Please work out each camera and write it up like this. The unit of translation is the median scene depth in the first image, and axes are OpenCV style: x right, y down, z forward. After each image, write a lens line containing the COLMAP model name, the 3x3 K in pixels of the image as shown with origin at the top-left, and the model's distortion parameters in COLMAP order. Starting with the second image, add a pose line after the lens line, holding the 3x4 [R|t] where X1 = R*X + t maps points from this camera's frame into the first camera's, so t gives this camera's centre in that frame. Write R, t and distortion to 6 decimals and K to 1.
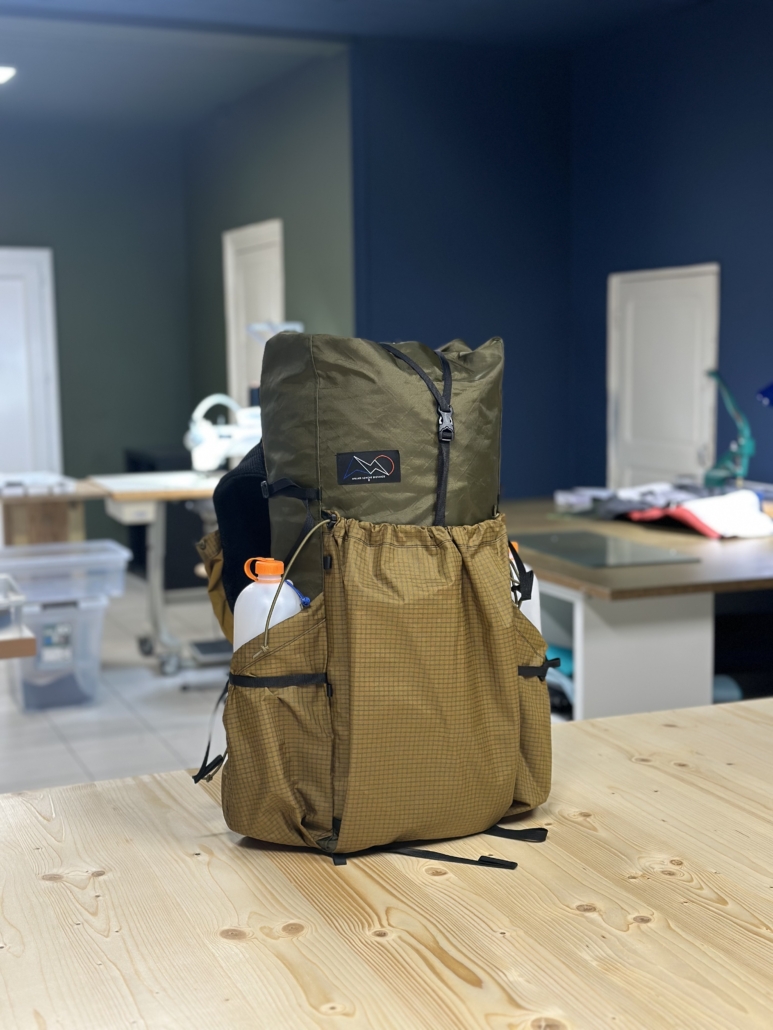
lens RADIAL K [[1421.6, 0, 386.5], [0, 1421.6, 515.0], [0, 0, 1]] dist [0.134698, -0.115675]
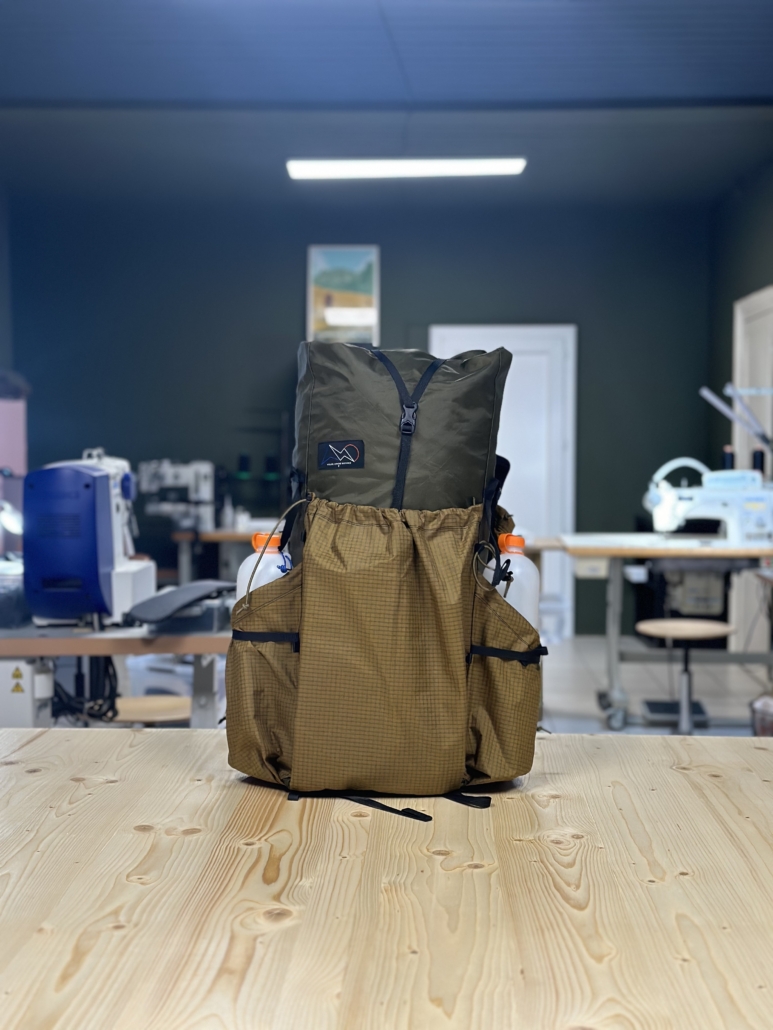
lens RADIAL K [[1419.2, 0, 386.5], [0, 1419.2, 515.0], [0, 0, 1]] dist [0.166803, -0.088551]
pose [[0.907291, 0.035995, -0.418961, 0.502470], [-0.060508, 0.997136, -0.045366, 0.064356], [0.416128, 0.066510, 0.906870, -0.017189]]
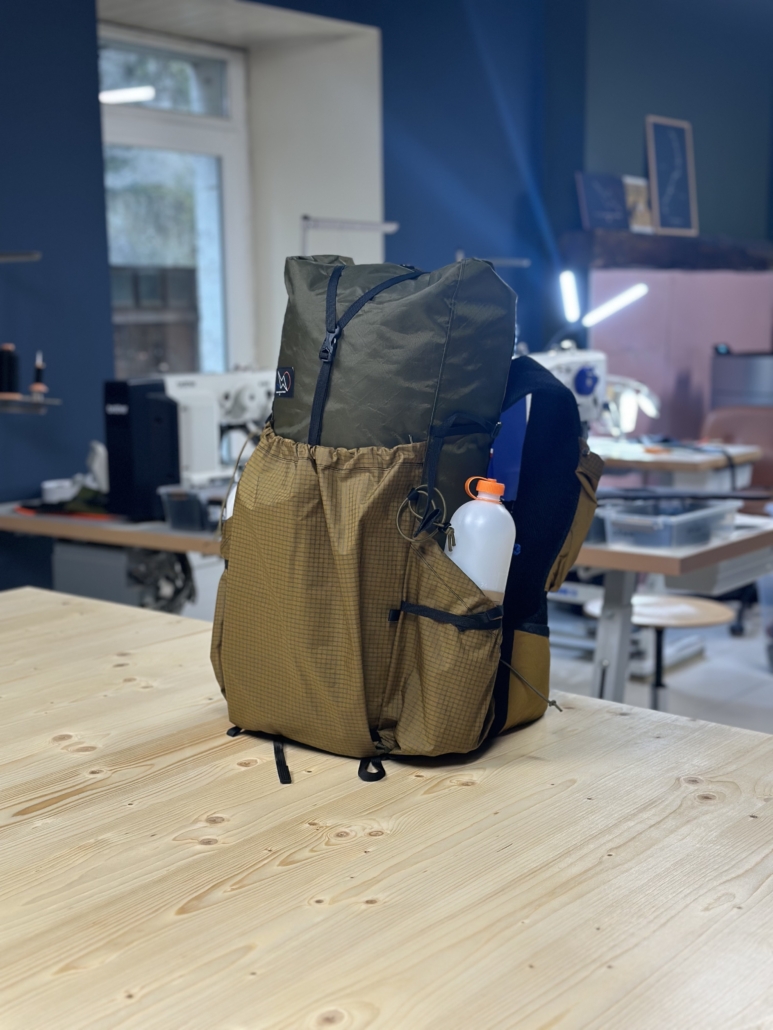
lens RADIAL K [[1422.1, 0, 386.5], [0, 1422.1, 515.0], [0, 0, 1]] dist [0.129393, 0.018066]
pose [[0.480913, 0.140401, -0.865454, 0.962473], [-0.103359, 0.989291, 0.103057, -0.053348], [0.870655, 0.039891, 0.490274, 0.550147]]
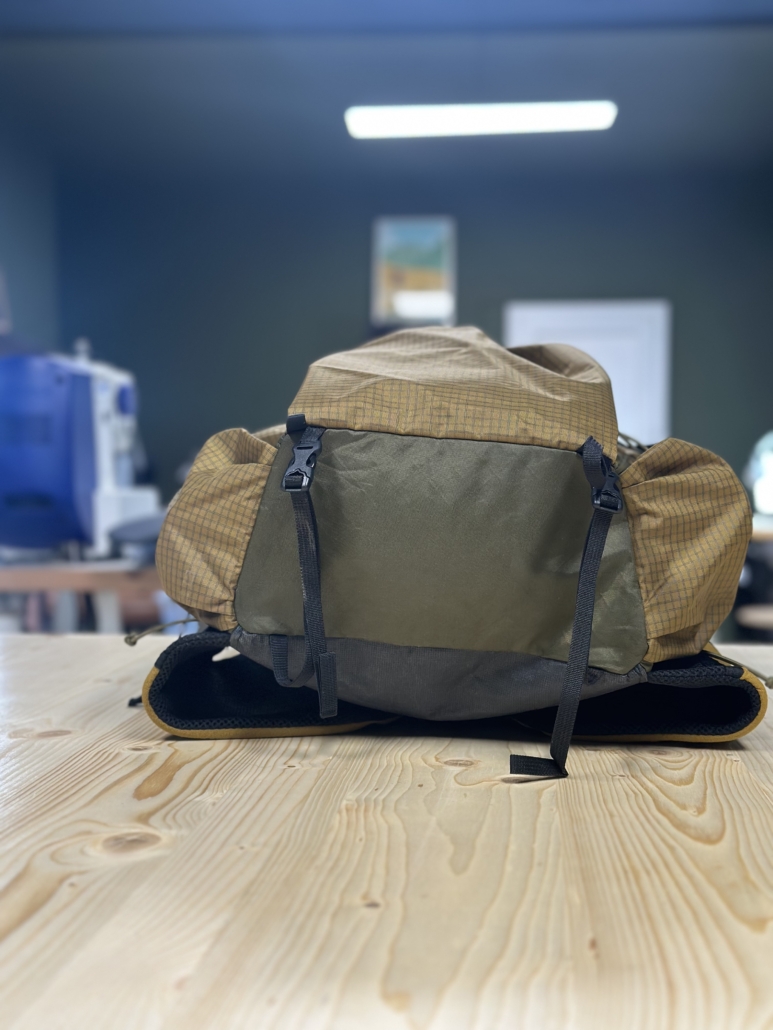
lens RADIAL K [[1435.4, 0, 386.5], [0, 1435.4, 515.0], [0, 0, 1]] dist [0.130253, -0.007262]
pose [[0.881556, 0.028122, -0.471242, 0.374382], [-0.065433, 0.995868, -0.062978, 0.189967], [0.467524, 0.086353, 0.879753, 0.382204]]
